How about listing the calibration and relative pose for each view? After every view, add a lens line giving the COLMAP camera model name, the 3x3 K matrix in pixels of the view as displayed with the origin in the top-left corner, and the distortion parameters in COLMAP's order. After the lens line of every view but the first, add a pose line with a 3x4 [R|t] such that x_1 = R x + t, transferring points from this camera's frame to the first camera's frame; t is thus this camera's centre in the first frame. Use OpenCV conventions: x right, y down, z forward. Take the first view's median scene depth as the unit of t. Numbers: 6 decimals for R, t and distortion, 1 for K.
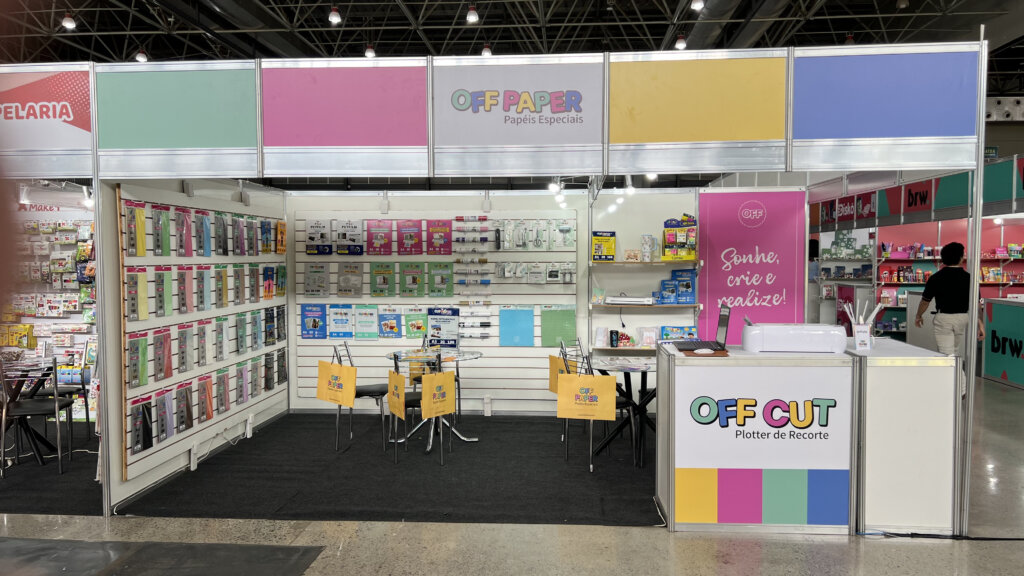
lens RADIAL K [[768.7, 0, 527.7], [0, 768.7, 300.0], [0, 0, 1]] dist [0.064546, -0.074341]
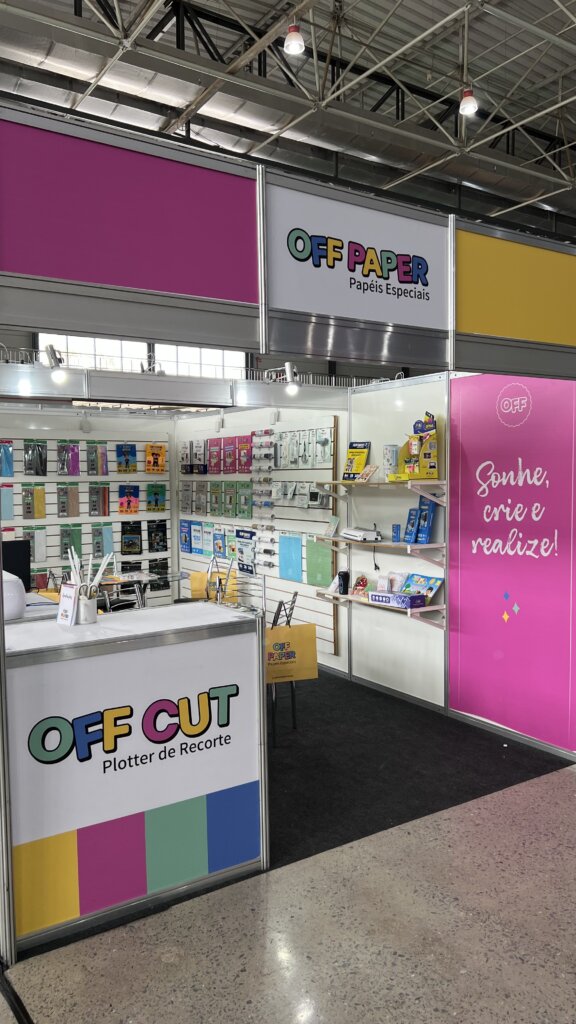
lens RADIAL K [[768.7, 0, 305.0], [0, 768.7, 538.3], [0, 0, 1]] dist [0.064546, -0.074341]
pose [[0.607242, 0.063487, -0.791976, 0.678232], [-0.039062, 0.997983, 0.050051, -0.030034], [0.793556, 0.000543, 0.608497, 0.493526]]
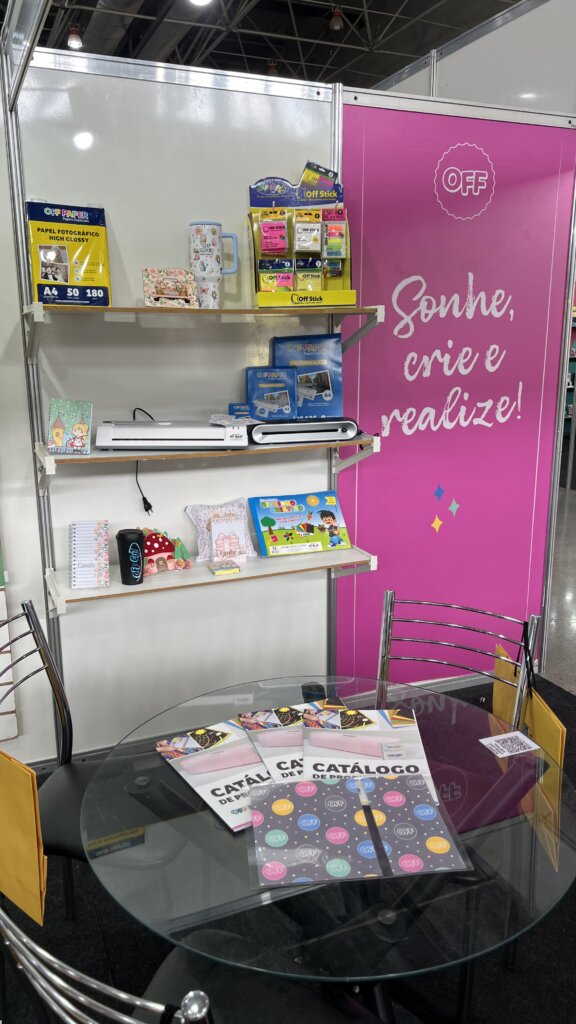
lens RADIAL K [[768.7, 0, 285.3], [0, 768.7, 522.9], [0, 0, 1]] dist [0.064546, -0.074341]
pose [[0.898645, -0.105205, 0.425874, 0.034087], [0.025678, 0.981767, 0.188346, -0.021976], [-0.437924, -0.158320, 0.884962, 0.674992]]
